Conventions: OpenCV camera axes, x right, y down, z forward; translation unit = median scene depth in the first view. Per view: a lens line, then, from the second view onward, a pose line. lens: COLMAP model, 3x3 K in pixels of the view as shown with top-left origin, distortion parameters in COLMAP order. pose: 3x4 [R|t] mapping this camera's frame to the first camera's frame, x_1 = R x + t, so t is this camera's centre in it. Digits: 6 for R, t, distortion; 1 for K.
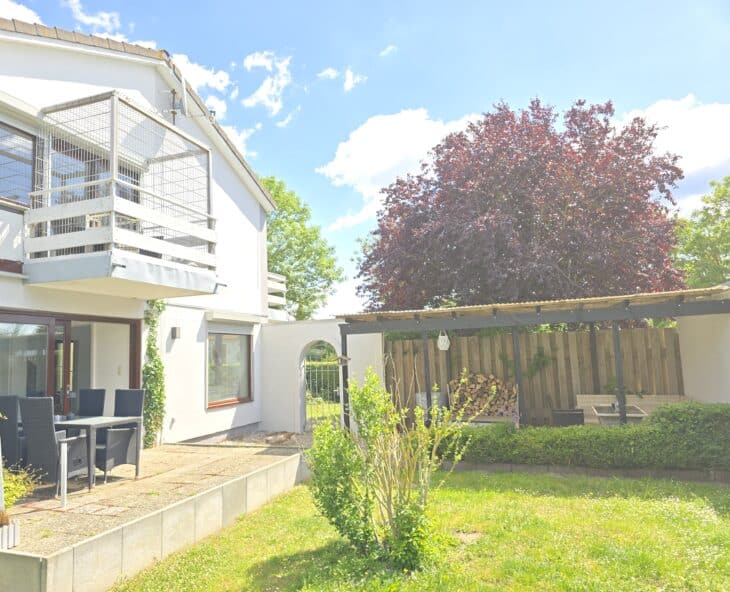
lens RADIAL K [[559.2, 0, 363.5], [0, 559.2, 296.8], [0, 0, 1]] dist [0.054511, -0.017566]
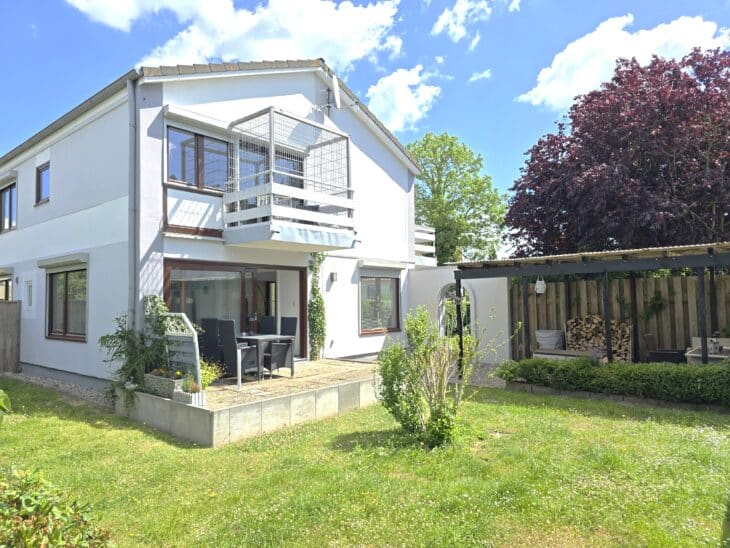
lens RADIAL K [[495.6, 0, 366.1], [0, 495.6, 275.5], [0, 0, 1]] dist [0.083484, -0.009059]
pose [[0.946356, 0.001519, -0.323122, 0.146609], [0.019930, 0.997811, 0.063062, -0.014269], [0.322510, -0.066119, 0.944254, -0.099099]]
